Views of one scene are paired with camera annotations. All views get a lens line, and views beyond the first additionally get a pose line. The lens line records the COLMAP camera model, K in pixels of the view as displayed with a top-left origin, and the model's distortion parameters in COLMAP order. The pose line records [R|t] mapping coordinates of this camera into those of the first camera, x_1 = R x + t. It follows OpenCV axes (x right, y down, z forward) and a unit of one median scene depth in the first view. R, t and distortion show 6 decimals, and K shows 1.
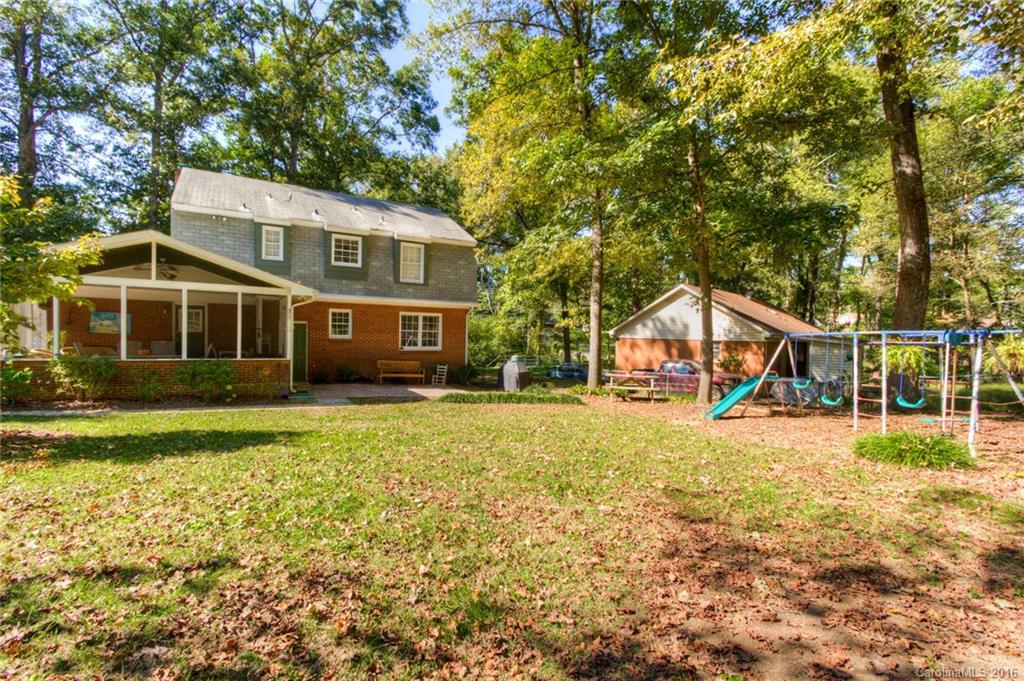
lens RADIAL K [[481.2, 0, 512.0], [0, 481.2, 340.5], [0, 0, 1]] dist [0.000277, -0.000791]
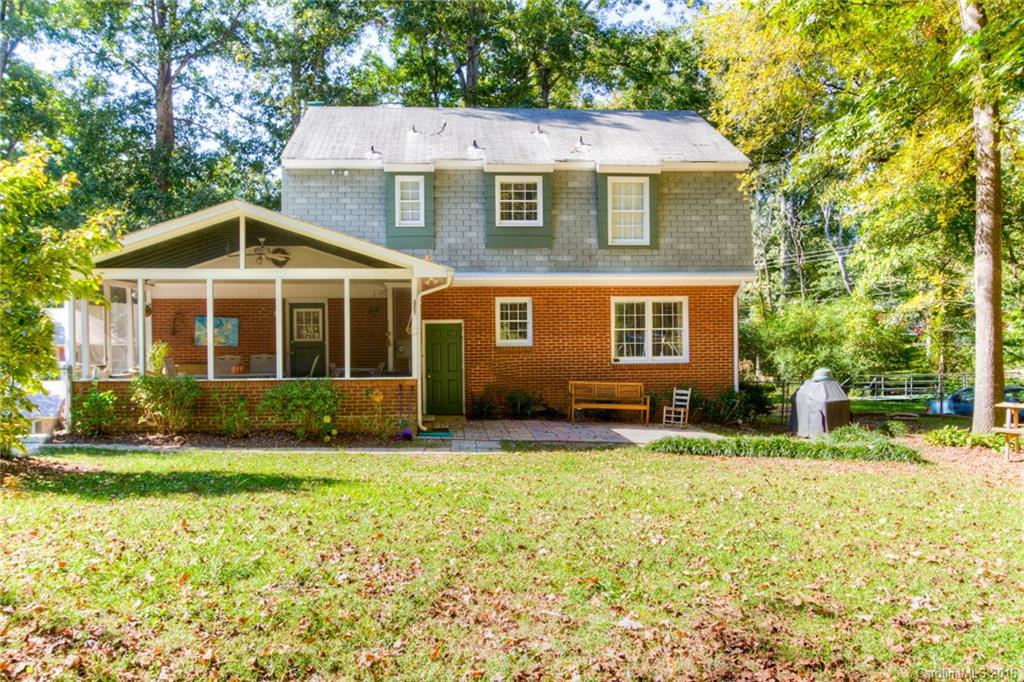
lens RADIAL K [[864.6, 0, 512.0], [0, 864.6, 341.0], [0, 0, 1]] dist [-0.044856, 0.013083]
pose [[0.894390, -0.030217, -0.446266, 0.126080], [0.023484, 0.999512, -0.020611, 0.012164], [0.446670, 0.007954, 0.894663, 0.019907]]
